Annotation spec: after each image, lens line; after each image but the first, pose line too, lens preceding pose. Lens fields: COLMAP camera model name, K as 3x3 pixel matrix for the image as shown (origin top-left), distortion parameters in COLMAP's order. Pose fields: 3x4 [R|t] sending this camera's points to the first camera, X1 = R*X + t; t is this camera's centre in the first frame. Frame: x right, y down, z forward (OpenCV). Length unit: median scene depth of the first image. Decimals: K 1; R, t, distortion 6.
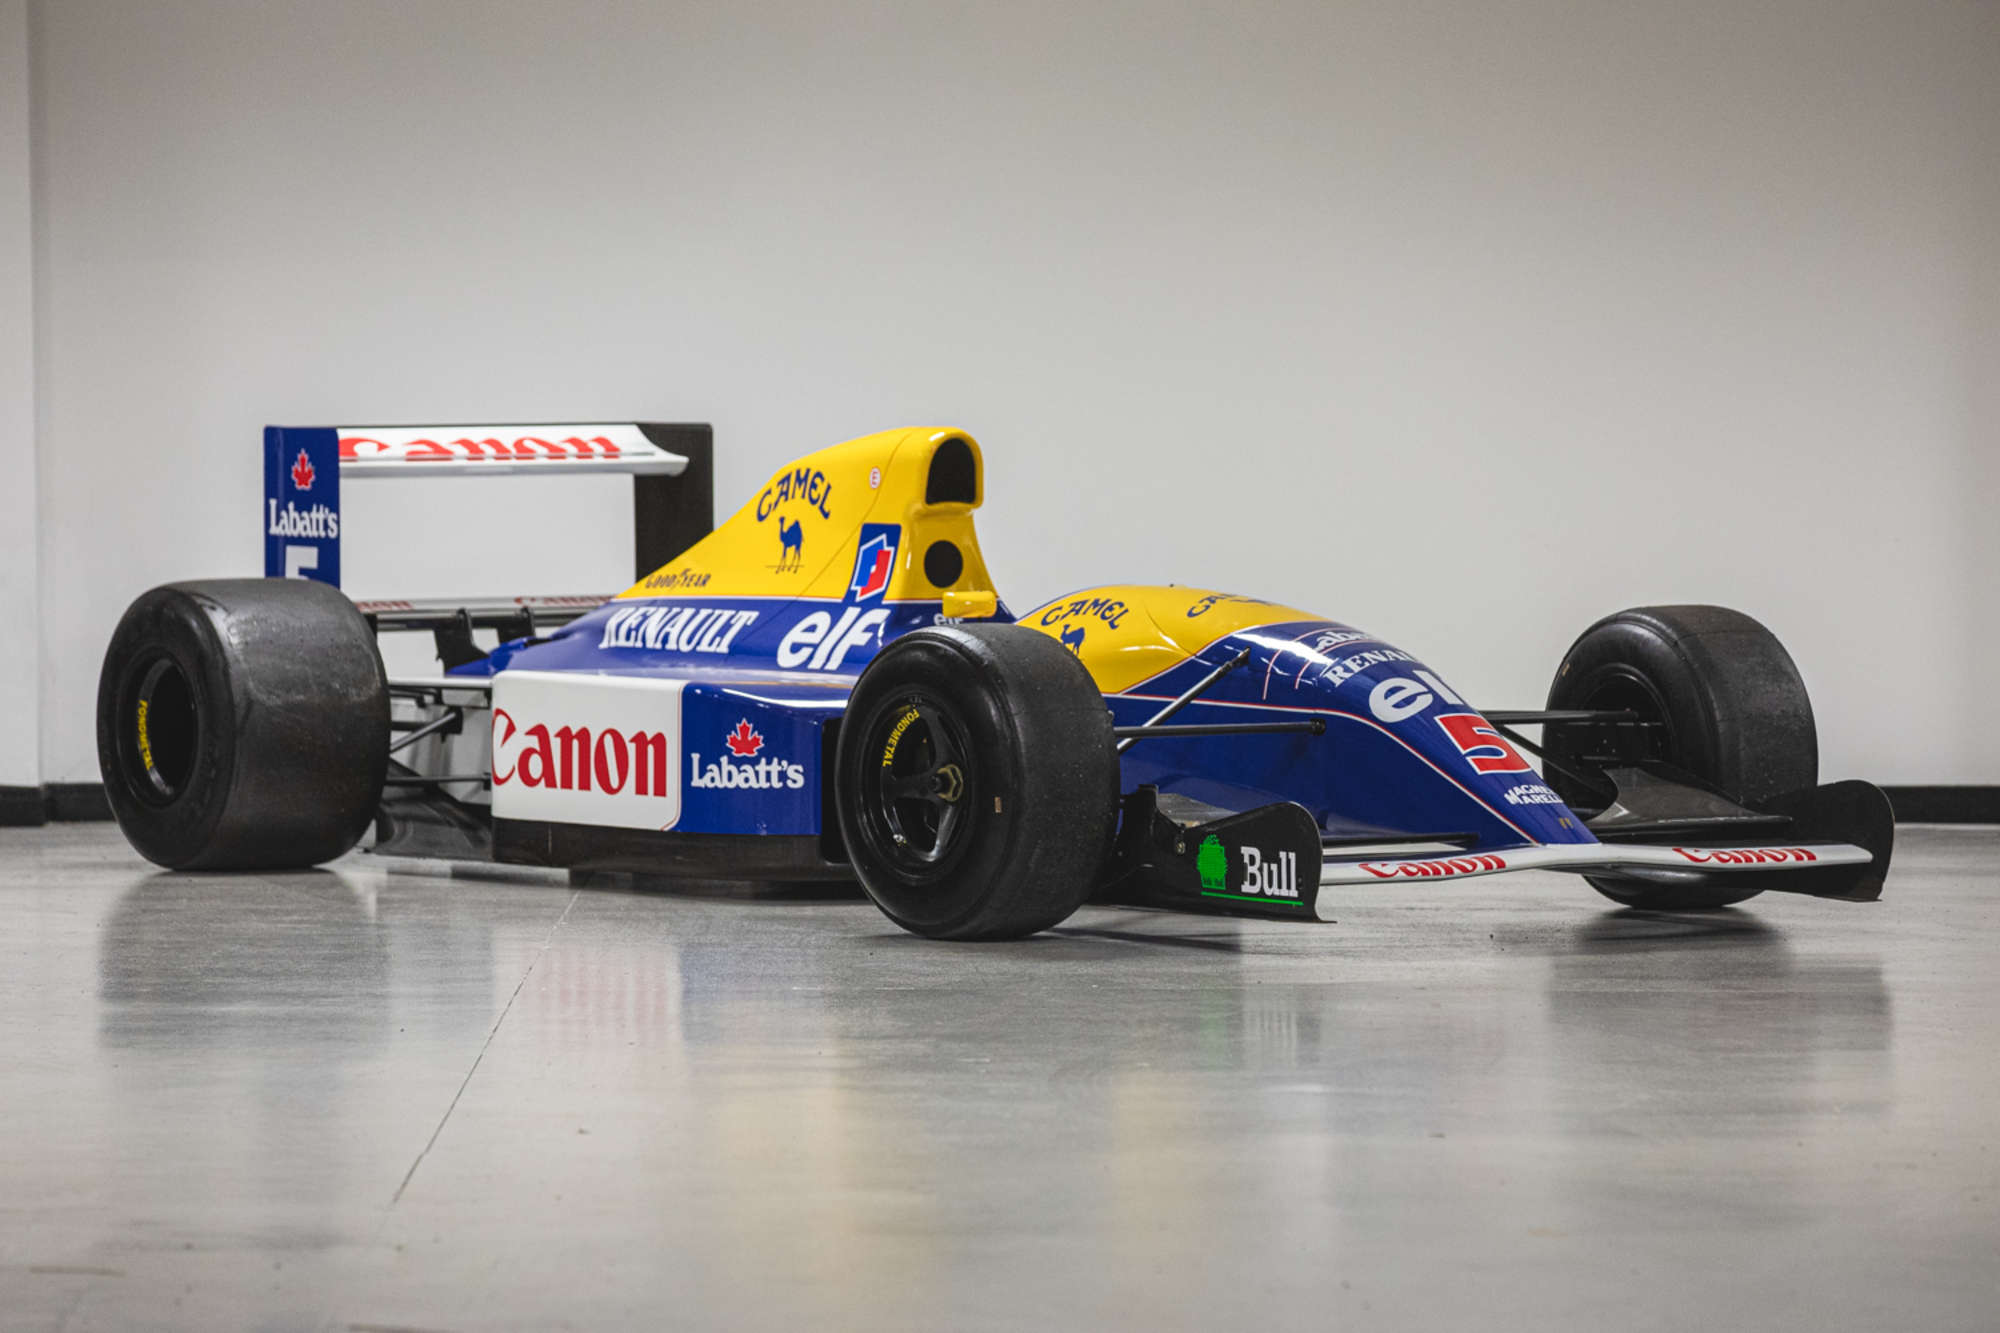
lens RADIAL K [[11112.5, 0, 1000.0], [0, 11112.5, 666.5], [0, 0, 1]] dist [1.605832, -0.061049]
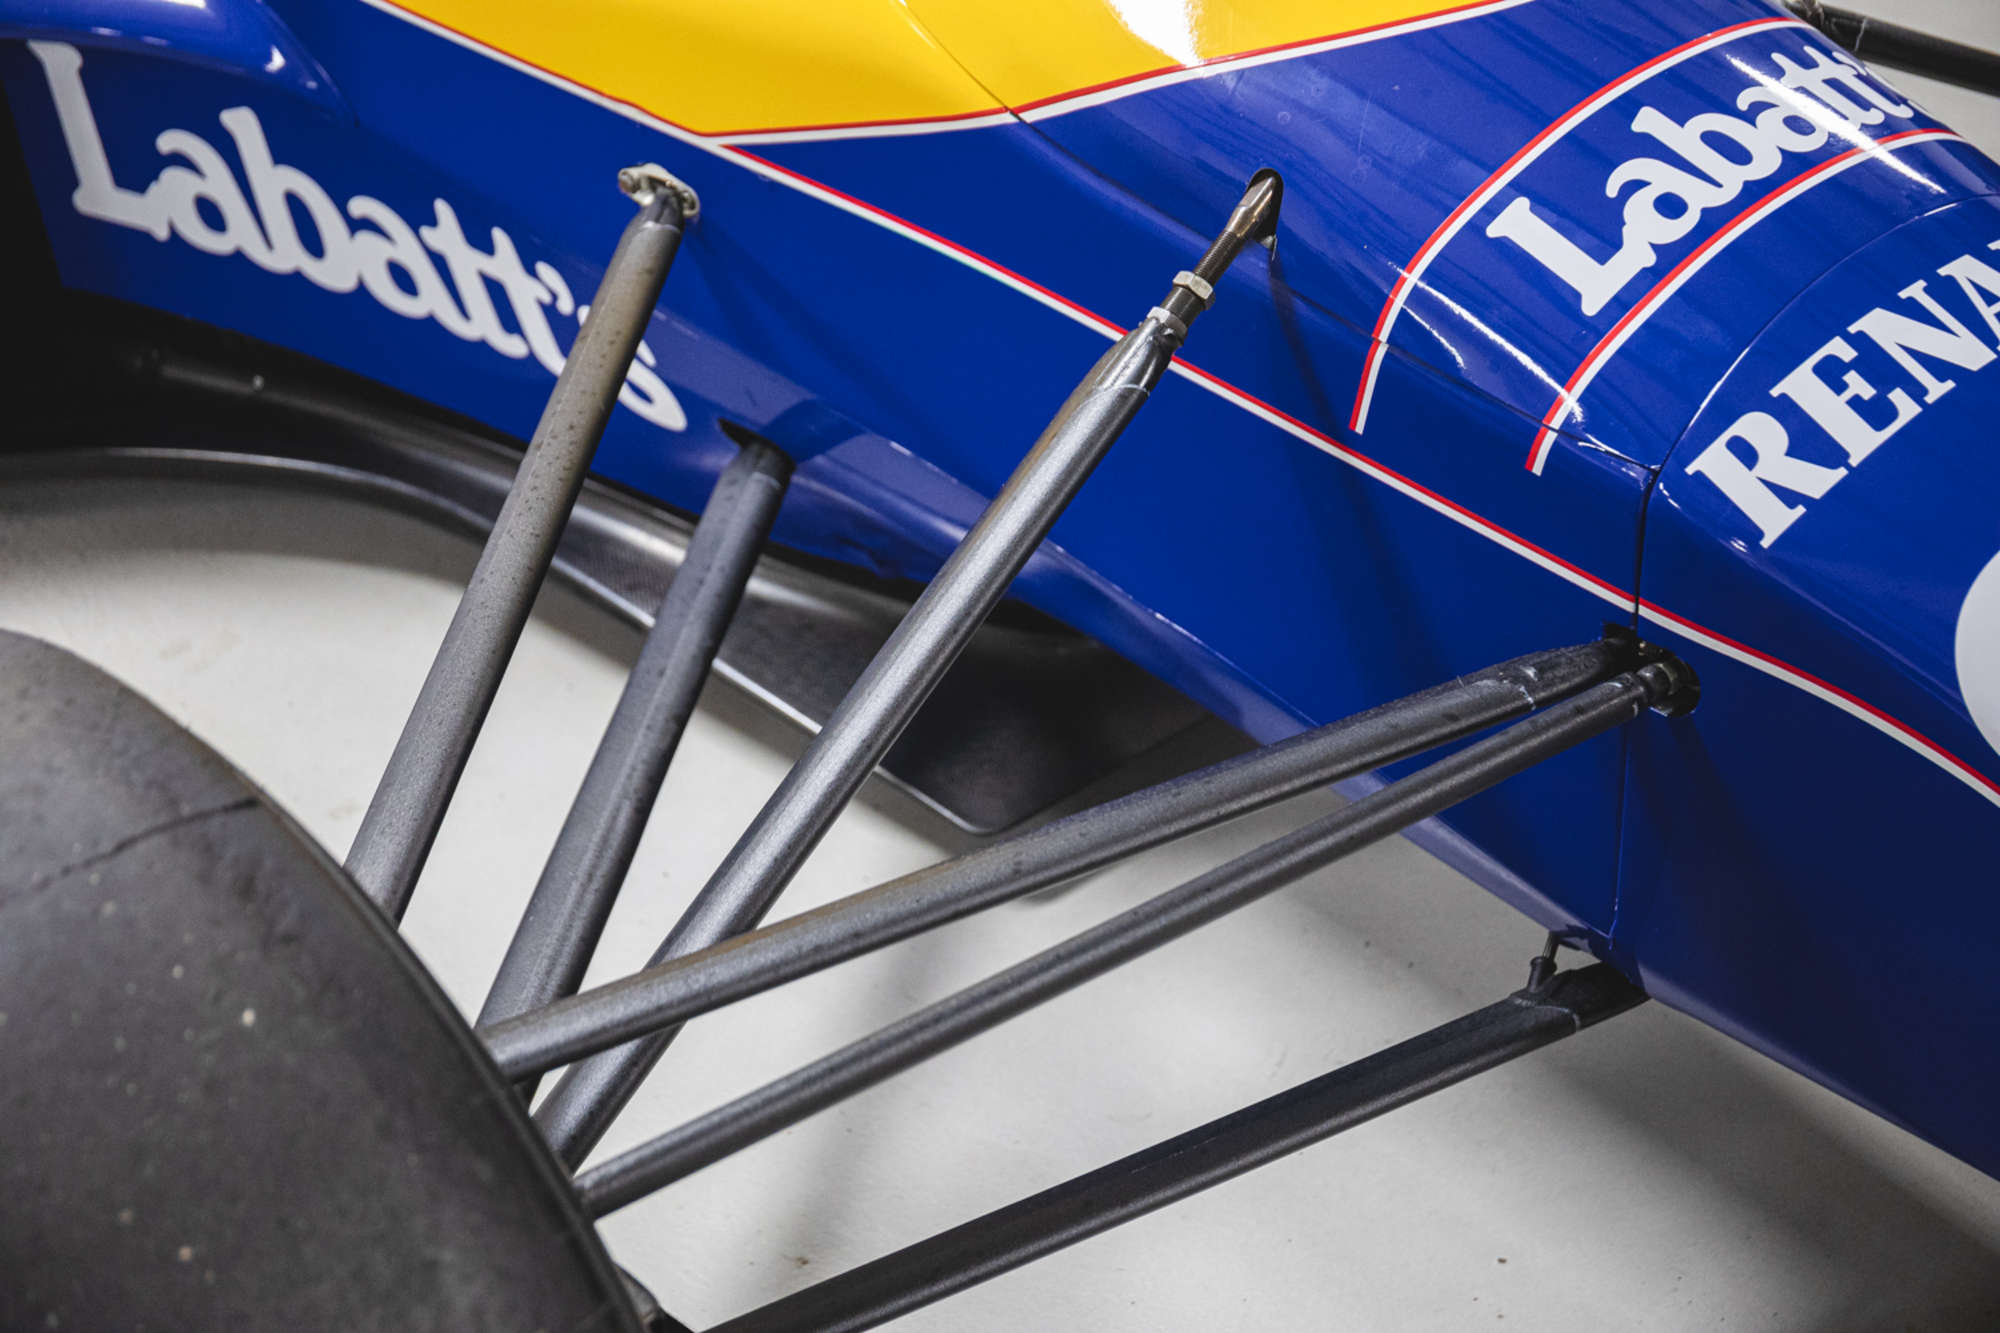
lens RADIAL K [[3477.3, 0, 1000.0], [0, 3477.3, 666.5], [0, 0, 1]] dist [0.060746, 0.436997]
pose [[0.994161, -0.098936, 0.043068, 0.012521], [0.058481, 0.829460, 0.555496, -0.031984], [-0.090682, -0.549734, 0.830403, 0.909424]]
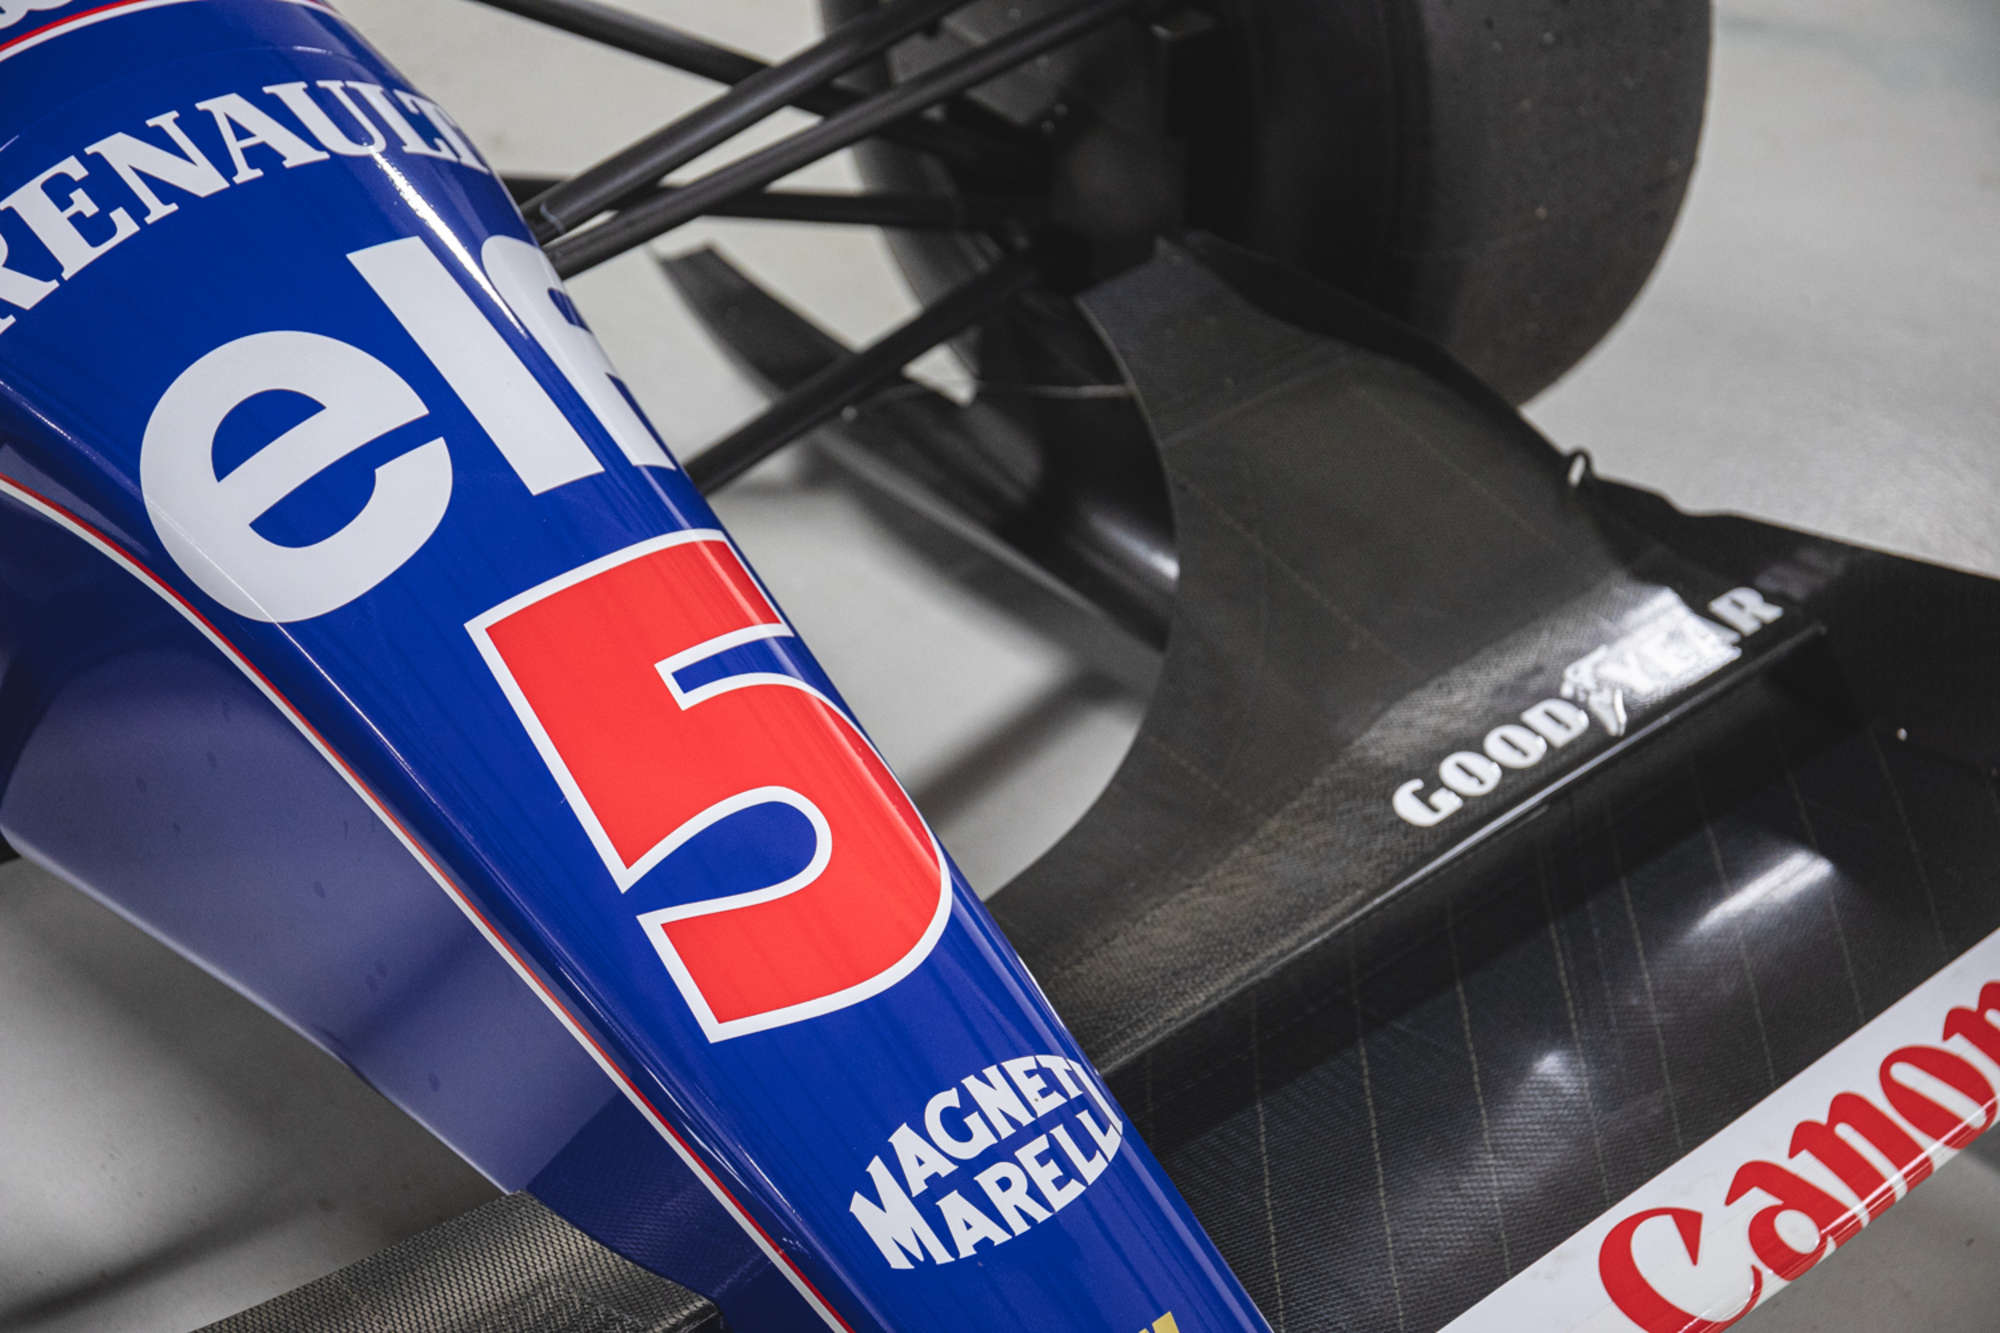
lens RADIAL K [[3477.3, 0, 1000.0], [0, 3477.3, 666.5], [0, 0, 1]] dist [0.060746, 0.436997]
pose [[0.982450, -0.061320, 0.176161, 0.035633], [-0.038999, 0.856020, 0.515469, -0.026576], [-0.182406, -0.513292, 0.838605, 0.902388]]
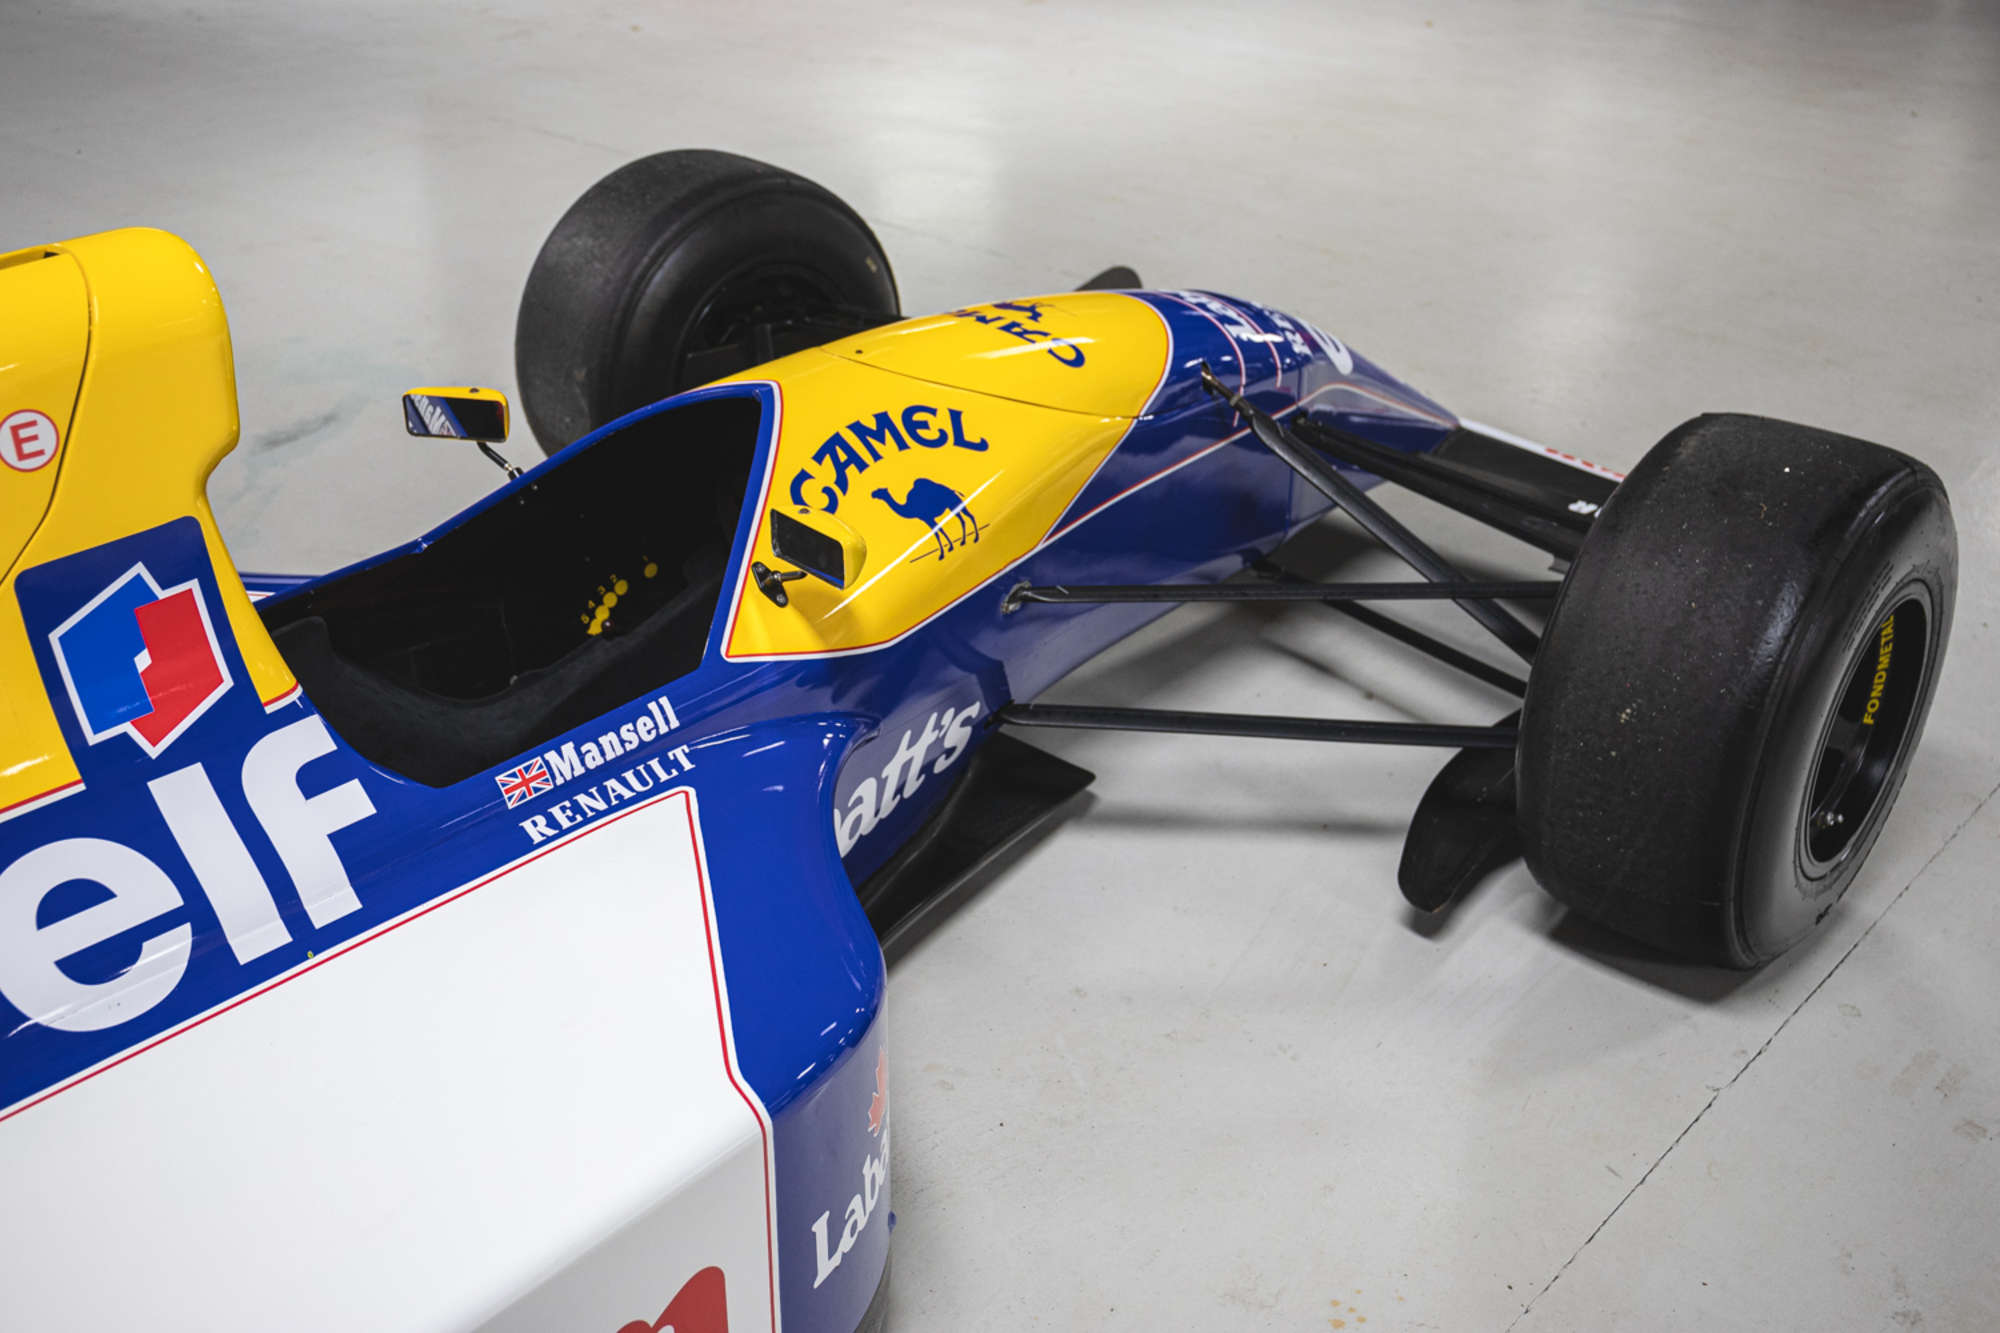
lens RADIAL K [[2135.5, 0, 1000.0], [0, 2135.5, 666.5], [0, 0, 1]] dist [0.005182, 0.026175]
pose [[-0.272362, -0.451136, 0.849879, -0.082571], [0.026526, 0.879415, 0.475315, -0.043144], [-0.961829, 0.152002, -0.227553, 1.011080]]
